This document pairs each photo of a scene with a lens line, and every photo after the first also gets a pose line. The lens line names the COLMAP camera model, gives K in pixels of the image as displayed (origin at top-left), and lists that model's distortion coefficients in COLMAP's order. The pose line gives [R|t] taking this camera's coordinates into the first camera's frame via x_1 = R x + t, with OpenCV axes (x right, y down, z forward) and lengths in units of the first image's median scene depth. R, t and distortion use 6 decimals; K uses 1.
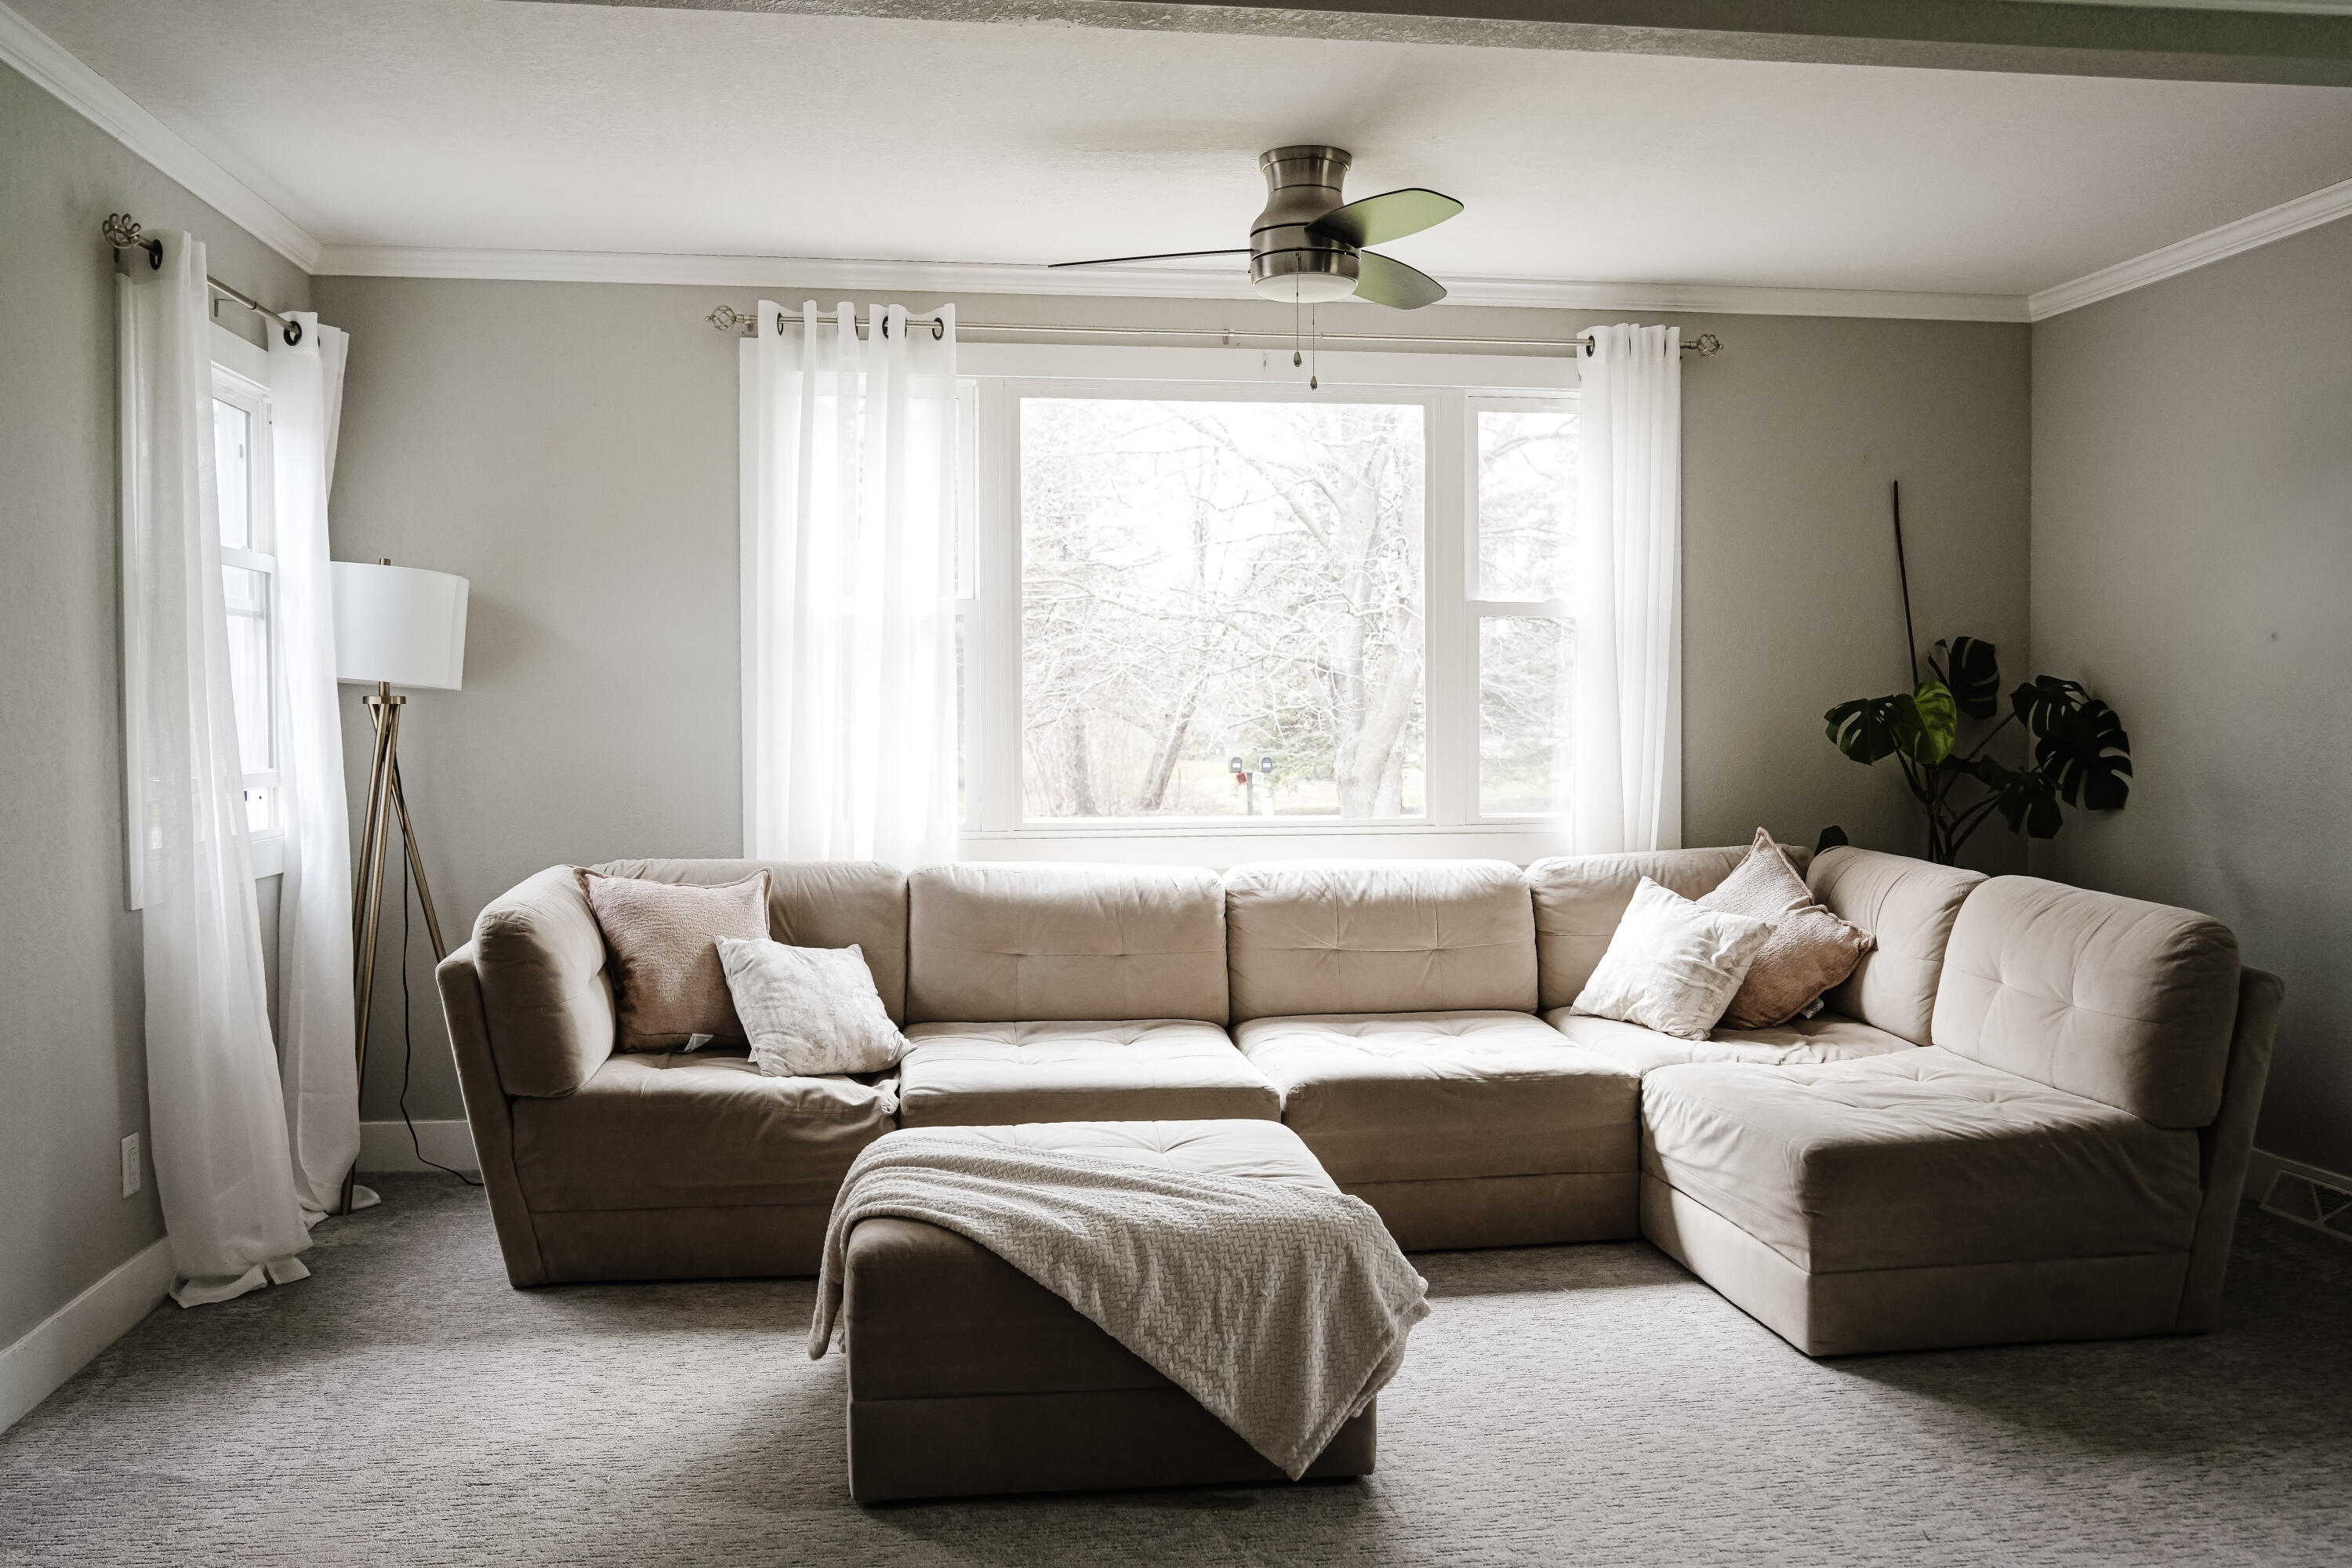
lens RADIAL K [[1902.8, 0, 1169.7], [0, 1902.8, 783.3], [0, 0, 1]] dist [-0.054651, 0.045851]
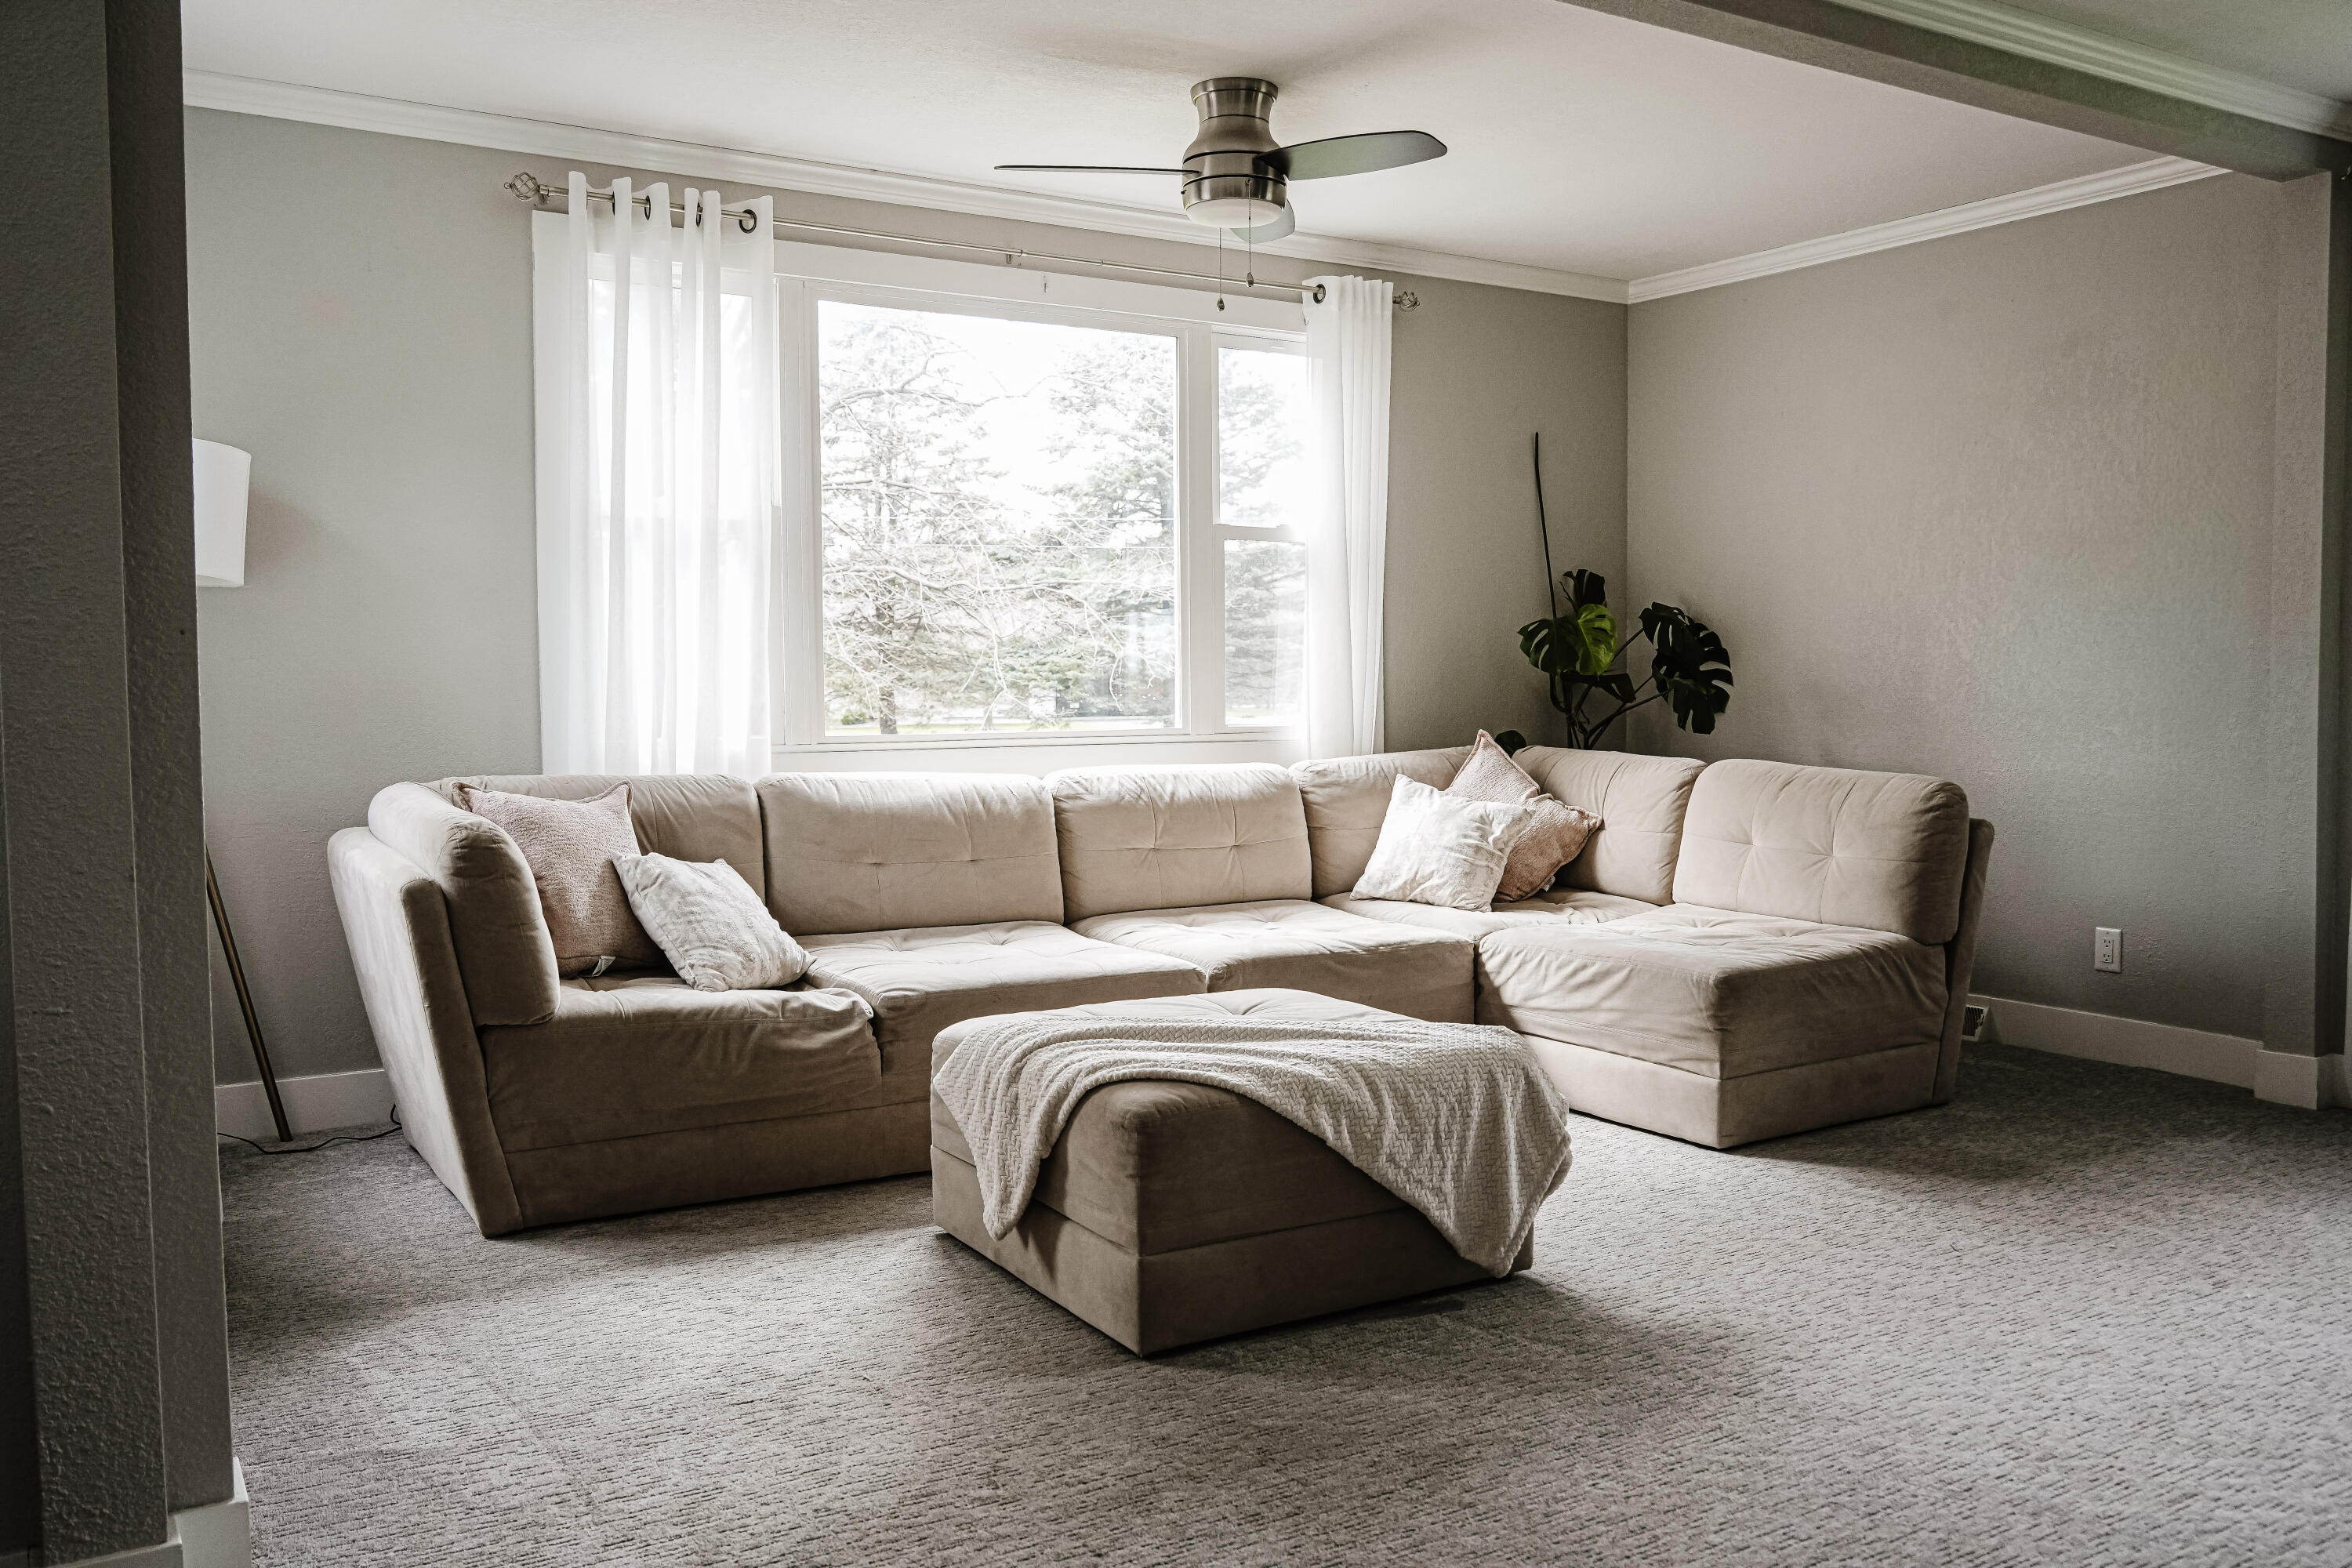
lens RADIAL K [[1902.8, 0, 1169.7], [0, 1902.8, 783.3], [0, 0, 1]] dist [-0.054651, 0.045851]
pose [[0.911821, -0.023673, 0.409905, -0.383477], [0.016128, 0.999631, 0.021857, 0.032267], [-0.410272, -0.013319, 0.911866, 0.039854]]
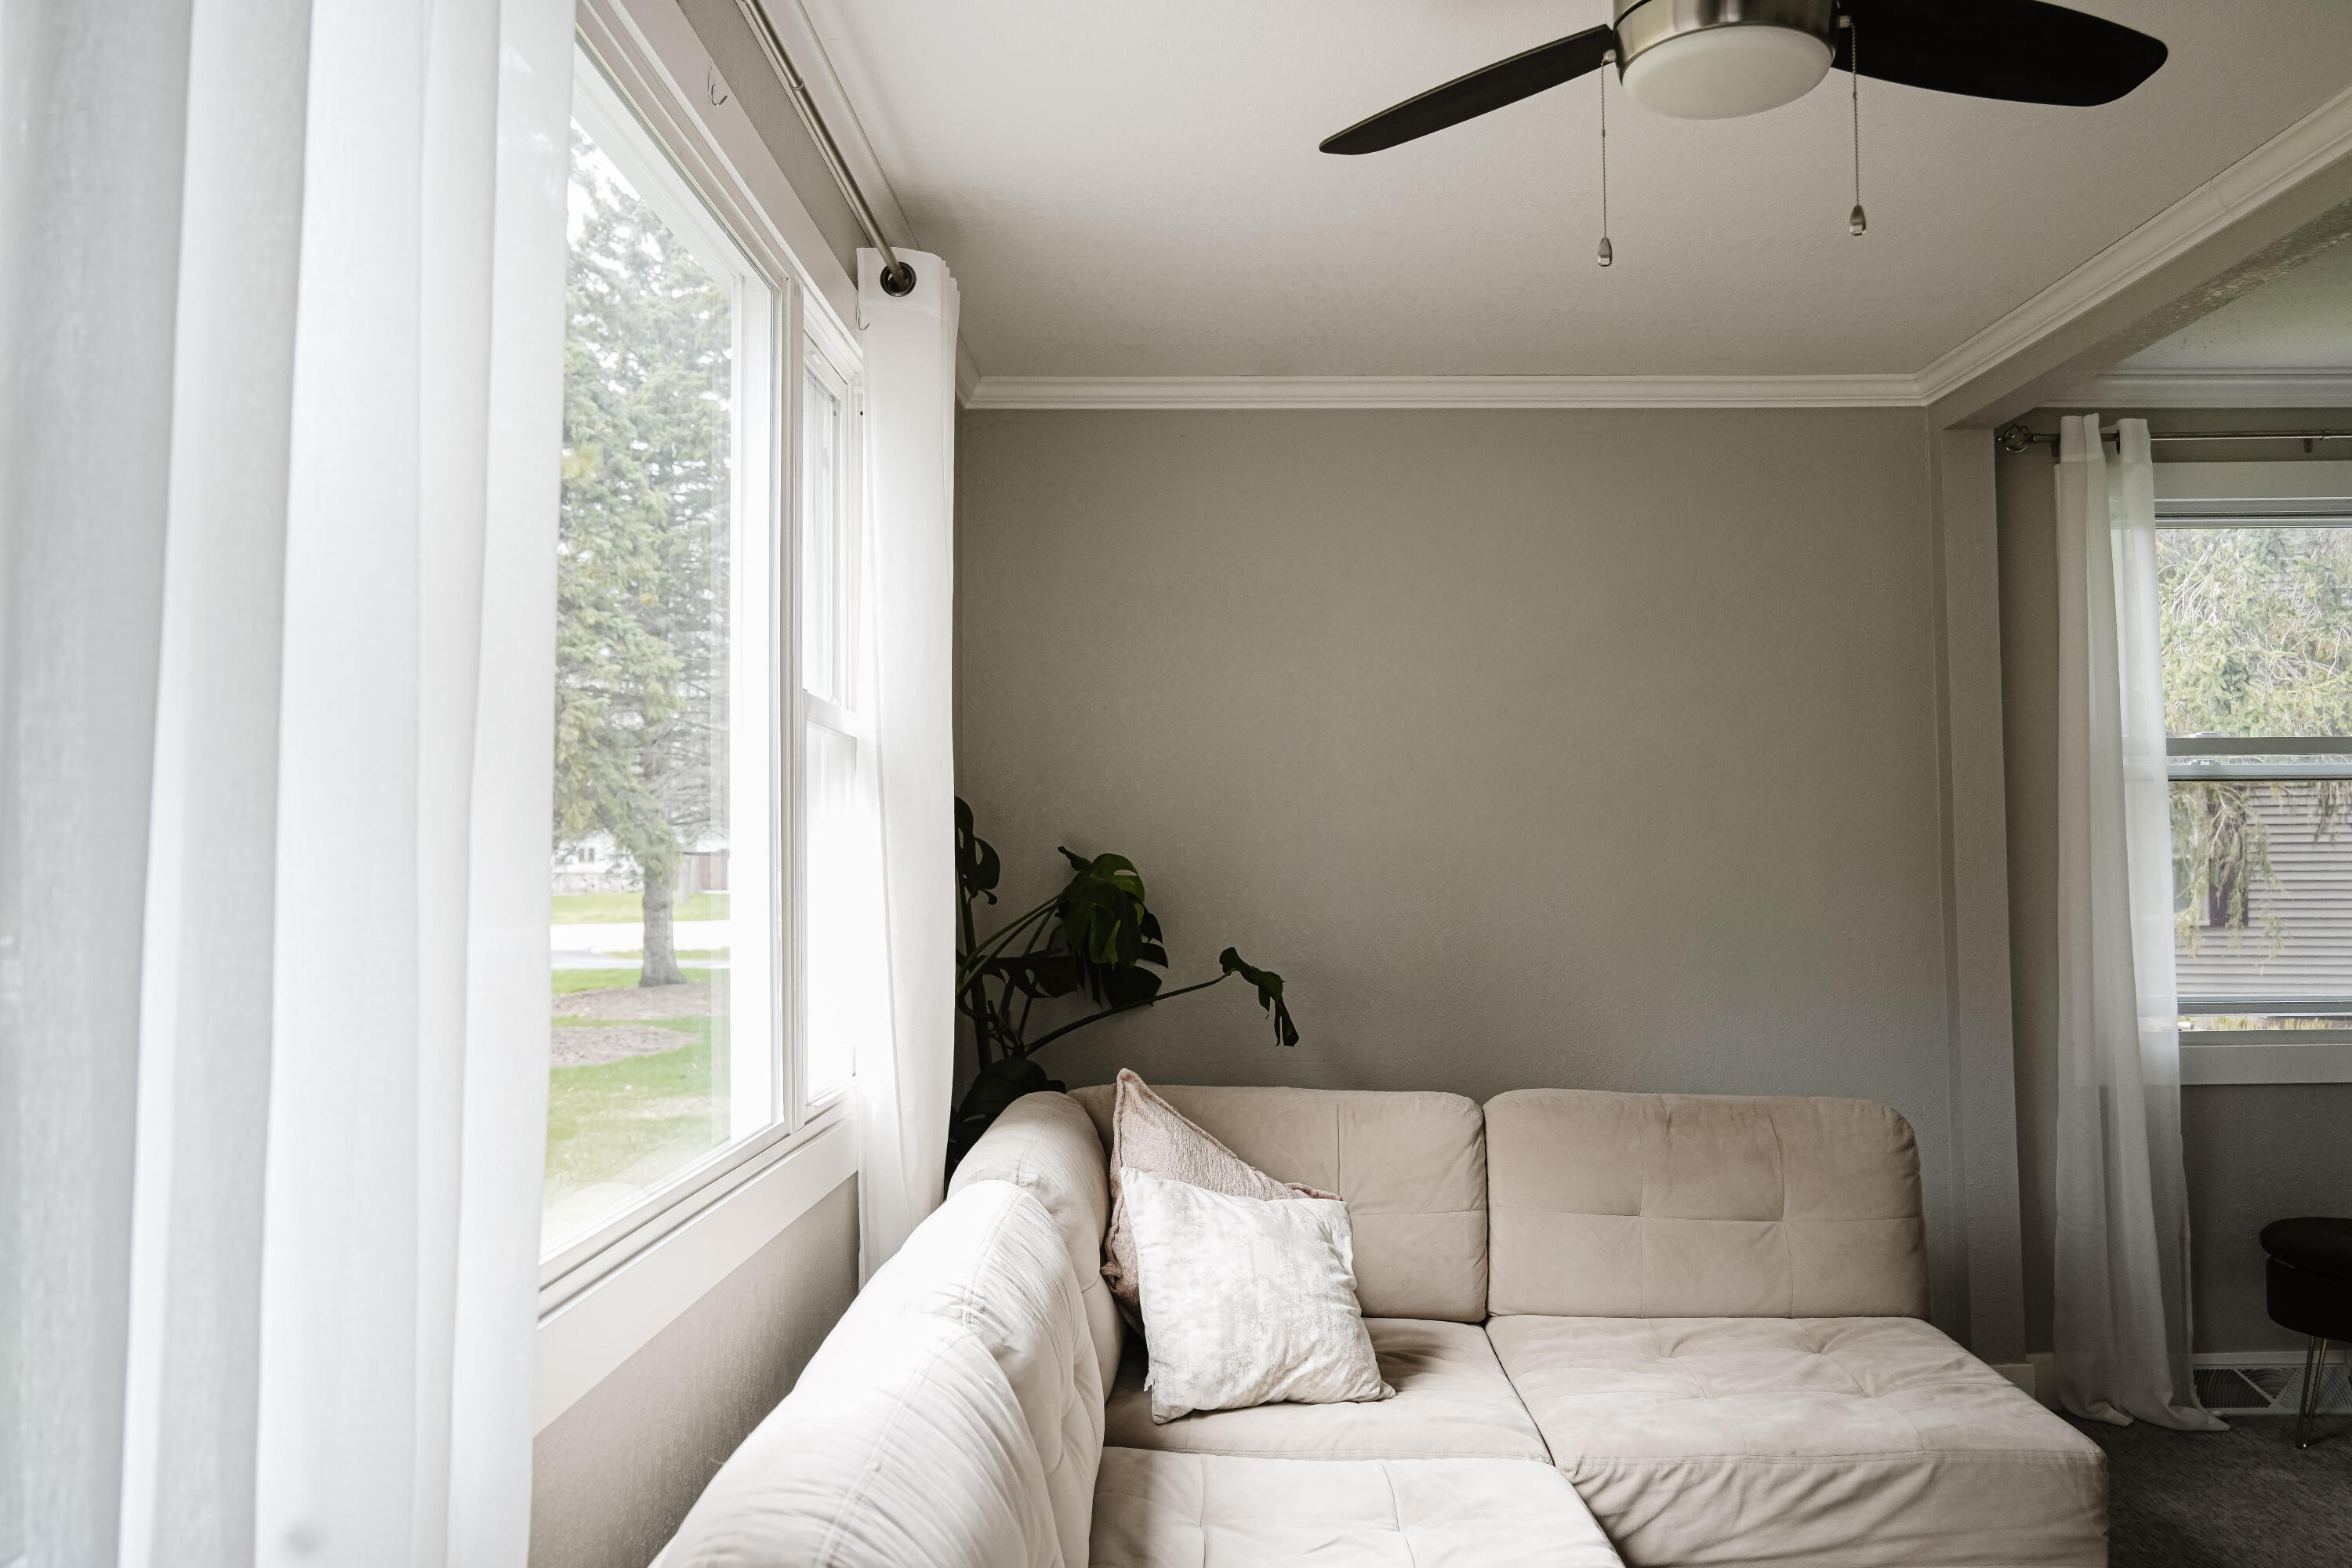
lens RADIAL K [[1902.8, 0, 1169.7], [0, 1902.8, 783.3], [0, 0, 1]] dist [-0.054651, 0.045851]
pose [[0.156736, 0.047295, 0.986508, -0.418109], [0.039488, 0.997754, -0.054108, -0.047719], [-0.986851, 0.047436, 0.154516, 1.022281]]
